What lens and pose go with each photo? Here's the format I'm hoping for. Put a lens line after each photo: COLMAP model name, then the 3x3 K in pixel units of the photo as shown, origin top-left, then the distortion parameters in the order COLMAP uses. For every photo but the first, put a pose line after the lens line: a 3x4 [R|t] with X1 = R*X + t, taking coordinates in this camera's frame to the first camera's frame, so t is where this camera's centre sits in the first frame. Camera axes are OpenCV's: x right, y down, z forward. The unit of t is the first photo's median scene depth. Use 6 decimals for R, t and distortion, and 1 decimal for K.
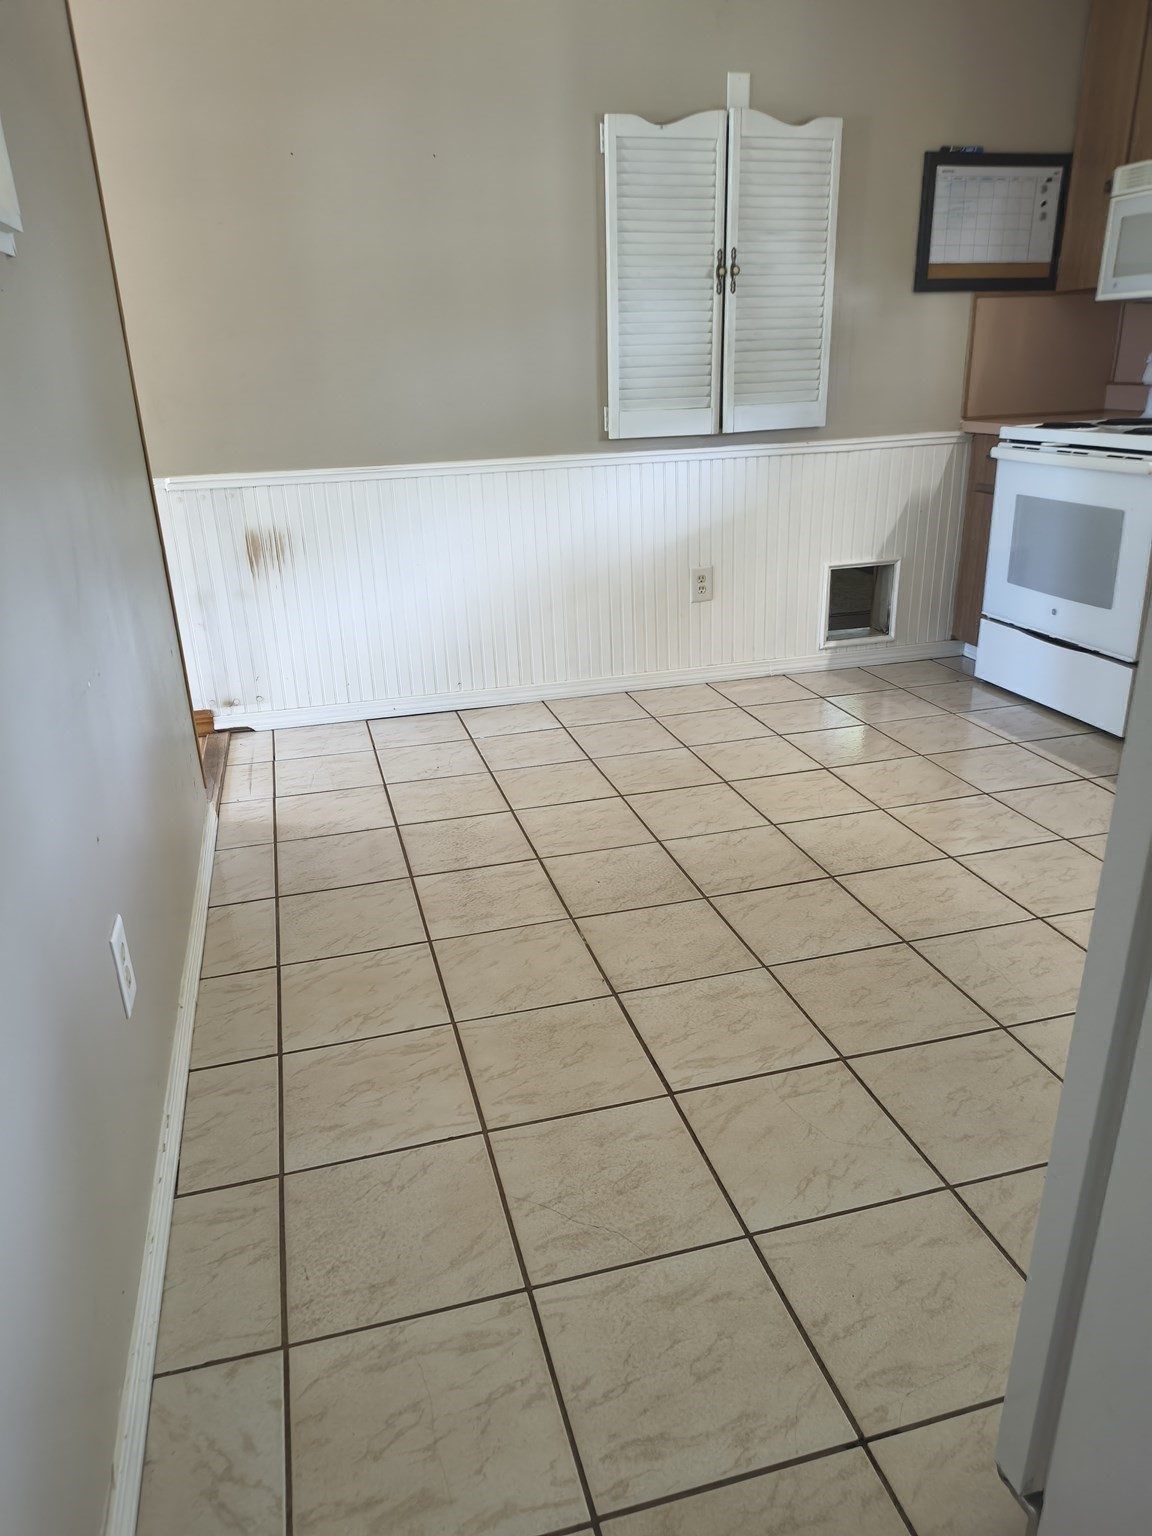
lens RADIAL K [[1050.2, 0, 577.3], [0, 1050.2, 766.2], [0, 0, 1]] dist [0.058030, -0.060828]
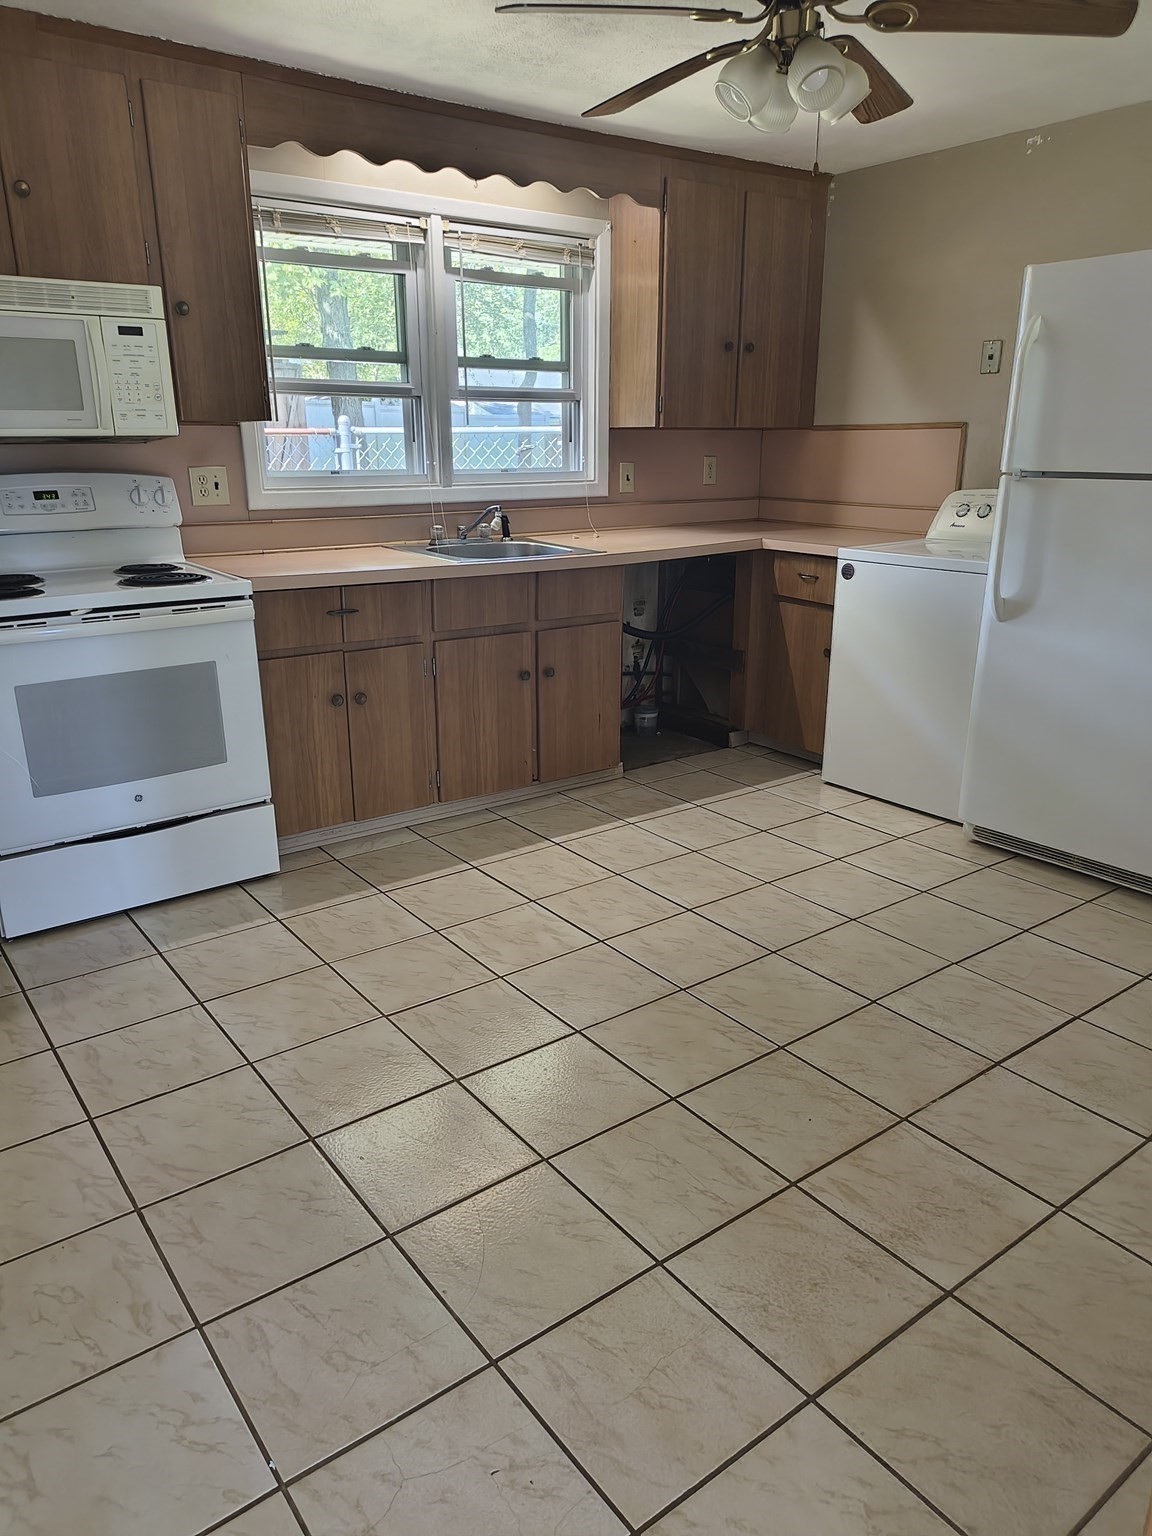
lens RADIAL K [[1050.2, 0, 577.3], [0, 1050.2, 766.2], [0, 0, 1]] dist [0.058030, -0.060828]
pose [[-0.364043, -0.247681, 0.897846, -0.468220], [0.345647, 0.859225, 0.377174, -0.400970], [-0.864870, 0.447645, -0.227185, 0.971027]]
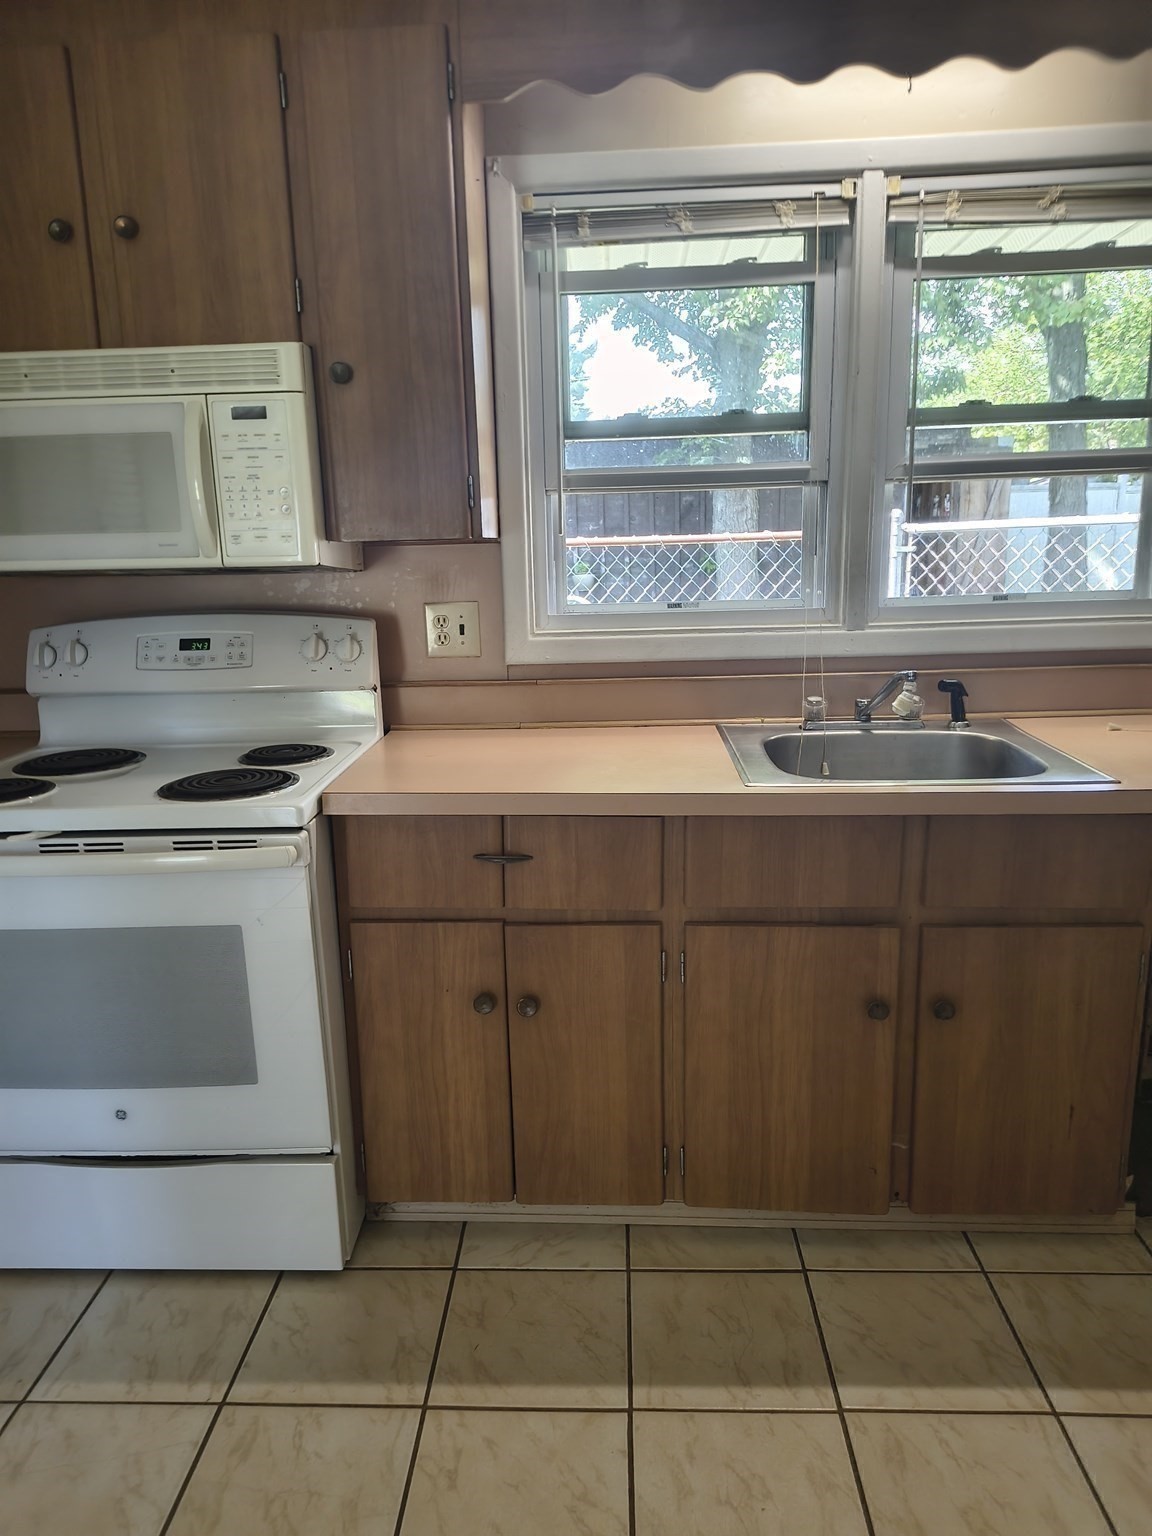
lens RADIAL K [[1050.2, 0, 577.3], [0, 1050.2, 766.2], [0, 0, 1]] dist [0.058030, -0.060828]
pose [[0.312863, -0.180521, 0.932485, 0.049308], [0.356253, 0.932398, 0.060976, -0.289685], [-0.880455, 0.313124, 0.356024, 0.602693]]
